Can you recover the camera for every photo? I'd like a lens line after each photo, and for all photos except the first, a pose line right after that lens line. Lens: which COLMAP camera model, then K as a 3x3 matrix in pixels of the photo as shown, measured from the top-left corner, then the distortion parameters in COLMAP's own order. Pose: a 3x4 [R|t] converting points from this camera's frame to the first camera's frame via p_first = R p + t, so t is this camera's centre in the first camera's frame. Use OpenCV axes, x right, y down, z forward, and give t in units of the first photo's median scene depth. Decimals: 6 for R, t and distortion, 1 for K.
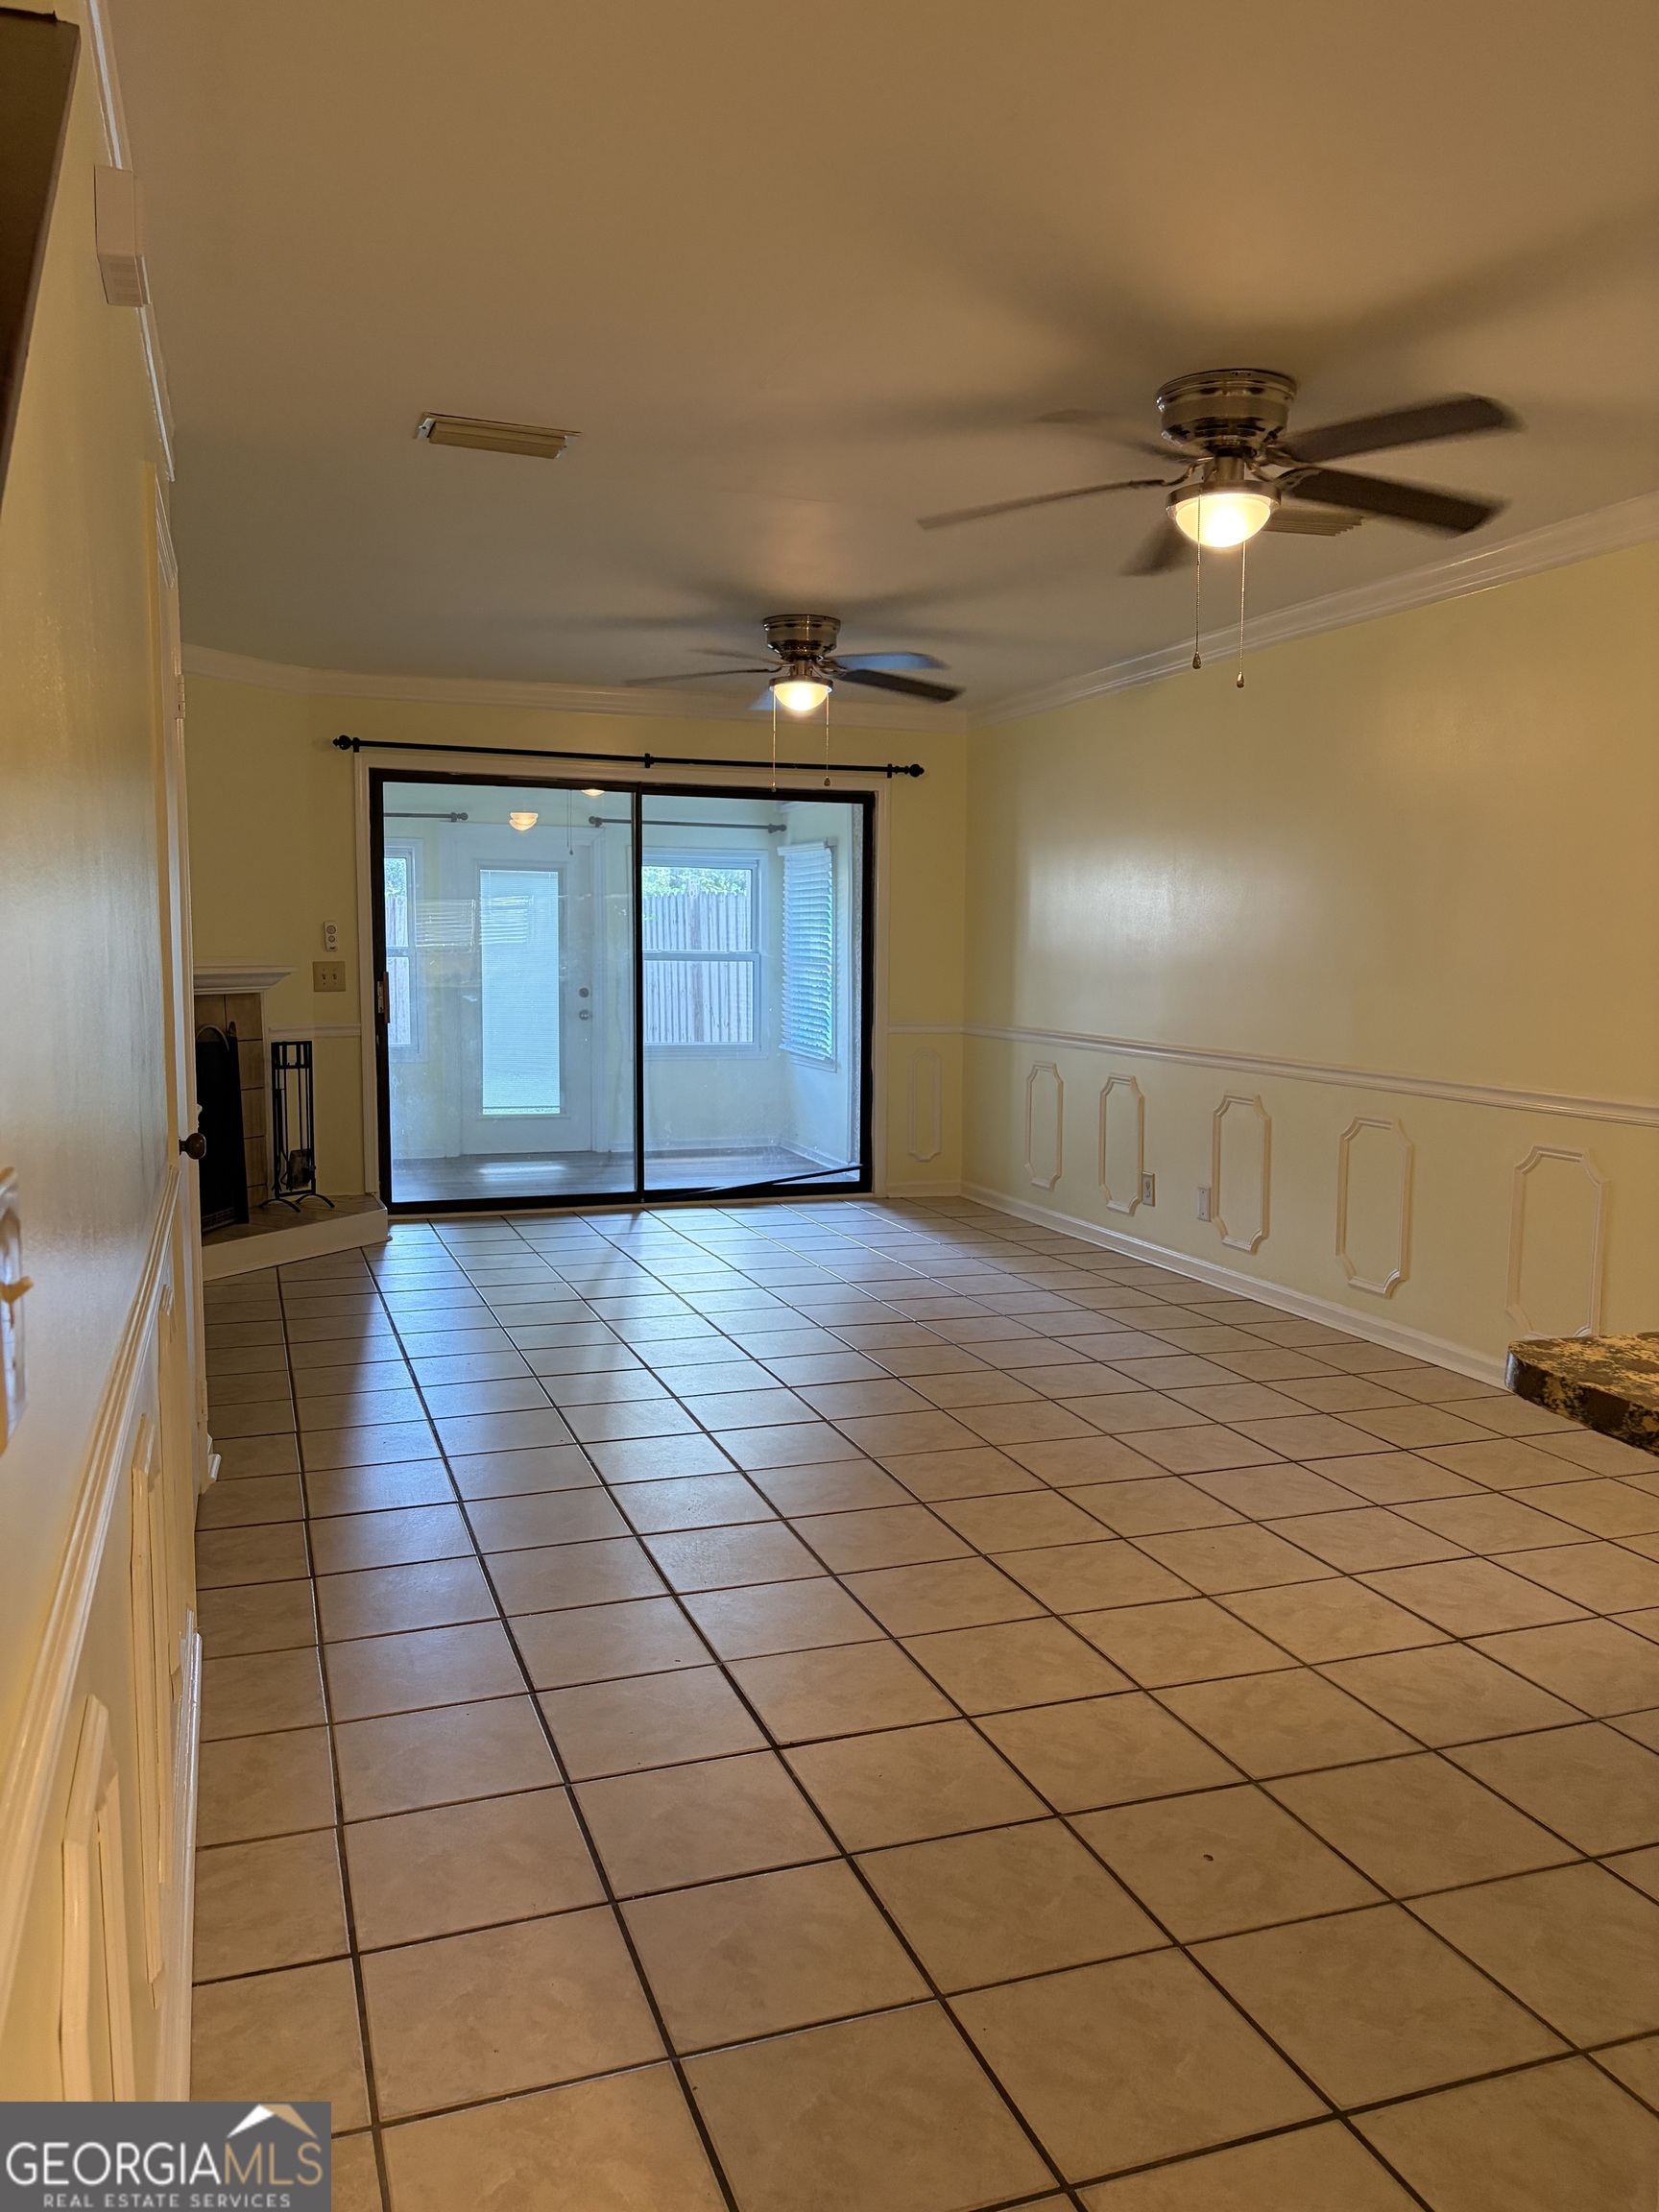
lens RADIAL K [[1651.8, 0, 820.3], [0, 1651.8, 1145.6], [0, 0, 1]] dist [0.066533, -0.098842]
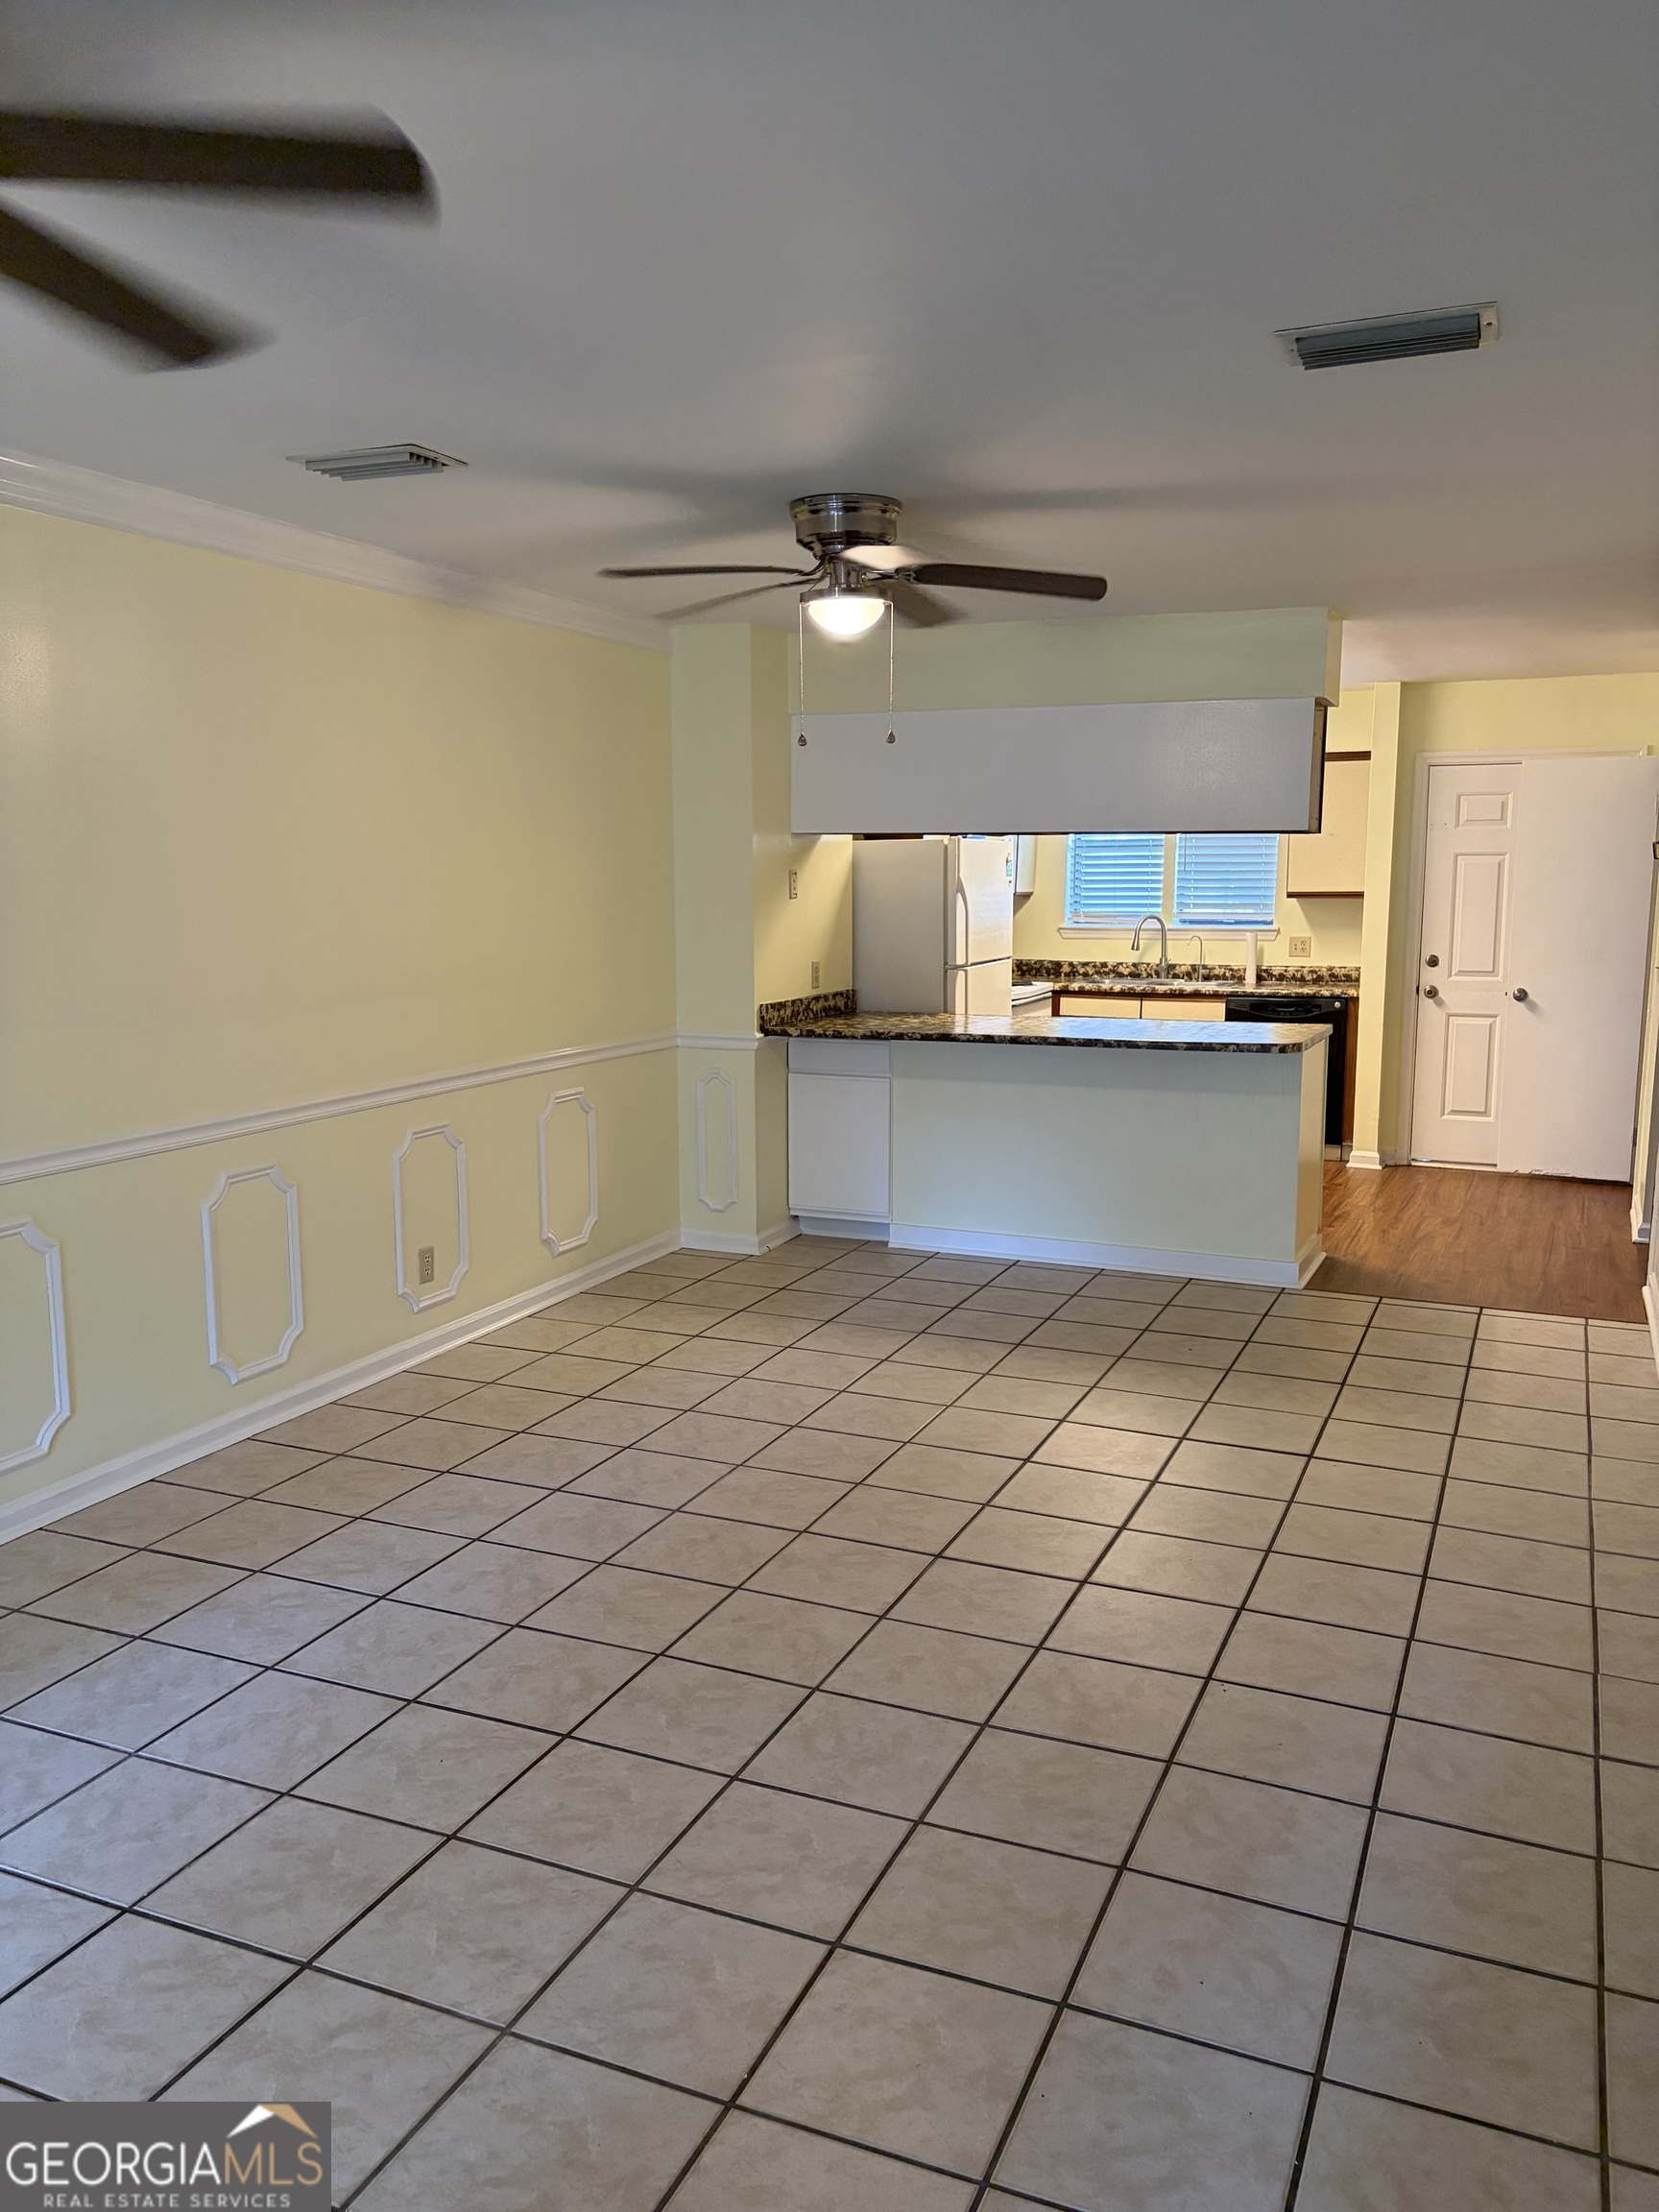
lens RADIAL K [[1651.8, 0, 820.3], [0, 1651.8, 1145.6], [0, 0, 1]] dist [0.066533, -0.098842]
pose [[-0.730453, -0.117225, 0.672827, -0.505108], [0.083833, 0.962320, 0.258676, -0.264006], [-0.677798, 0.245355, -0.693102, 1.627980]]
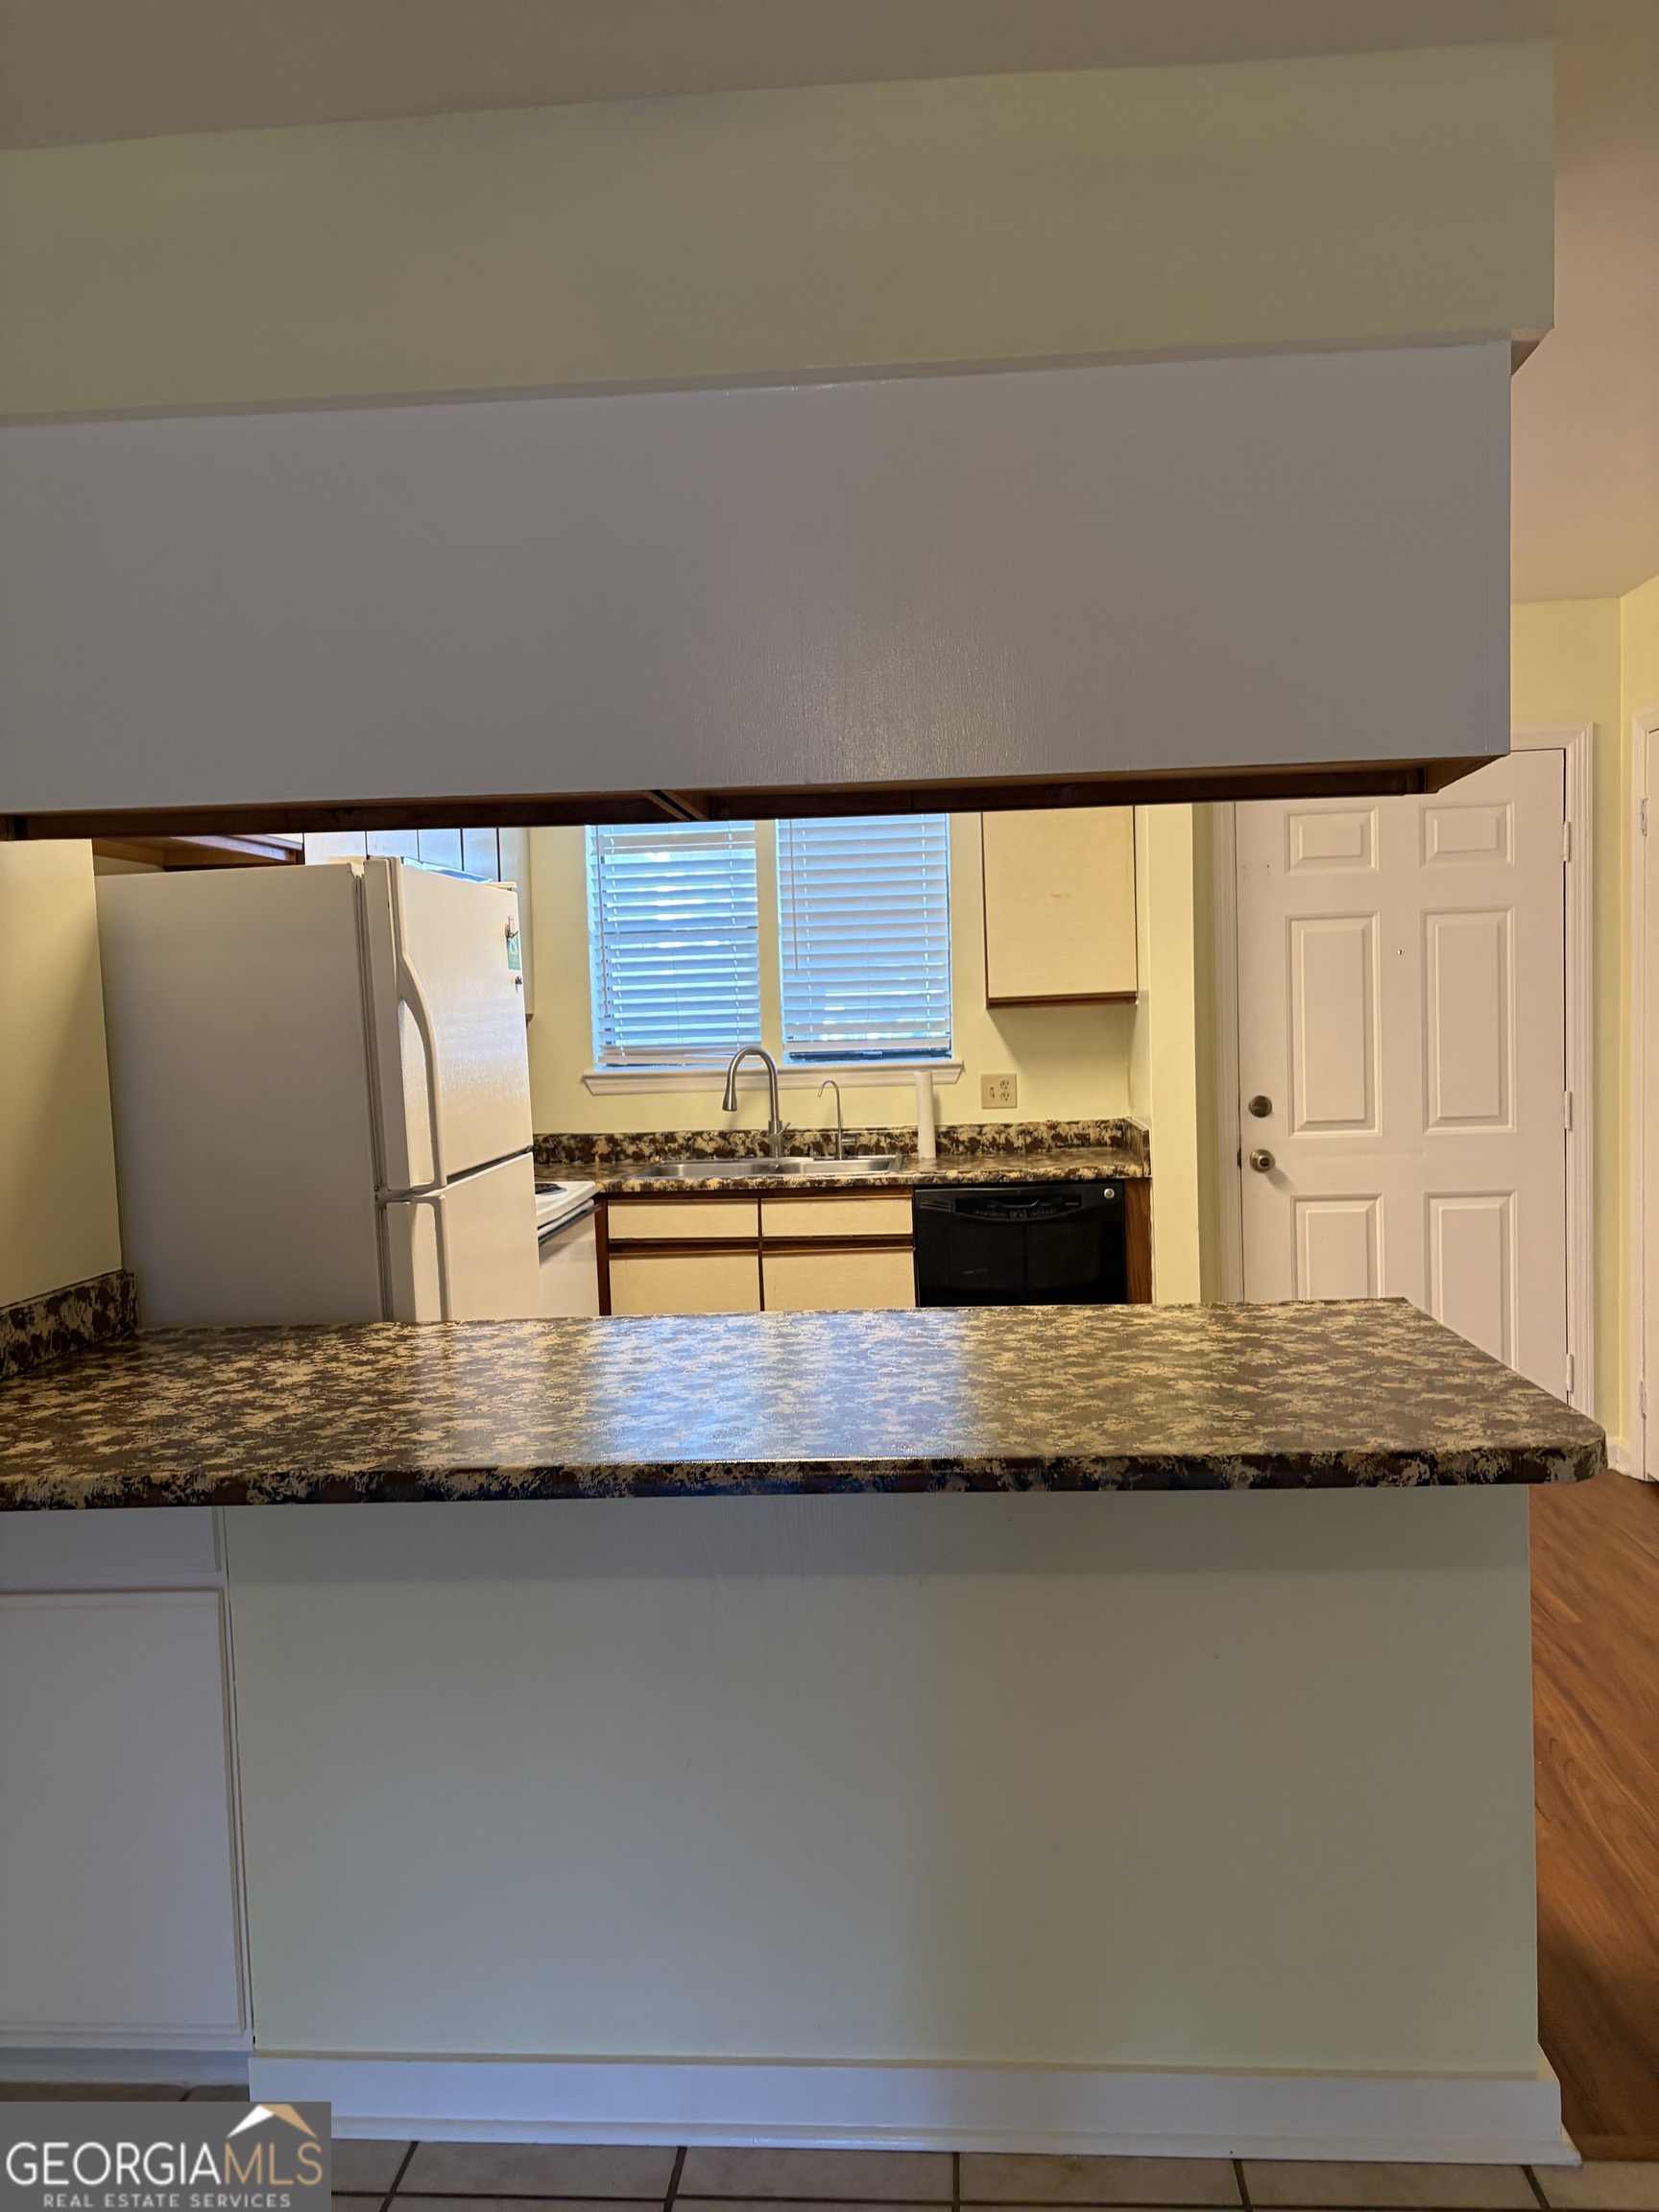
lens RADIAL K [[1651.8, 0, 820.3], [0, 1651.8, 1145.6], [0, 0, 1]] dist [0.066533, -0.098842]
pose [[-0.915323, -0.010001, 0.402596, 0.166477], [0.078963, 0.975830, 0.203768, -0.123714], [-0.394903, 0.218304, -0.892409, 0.801633]]
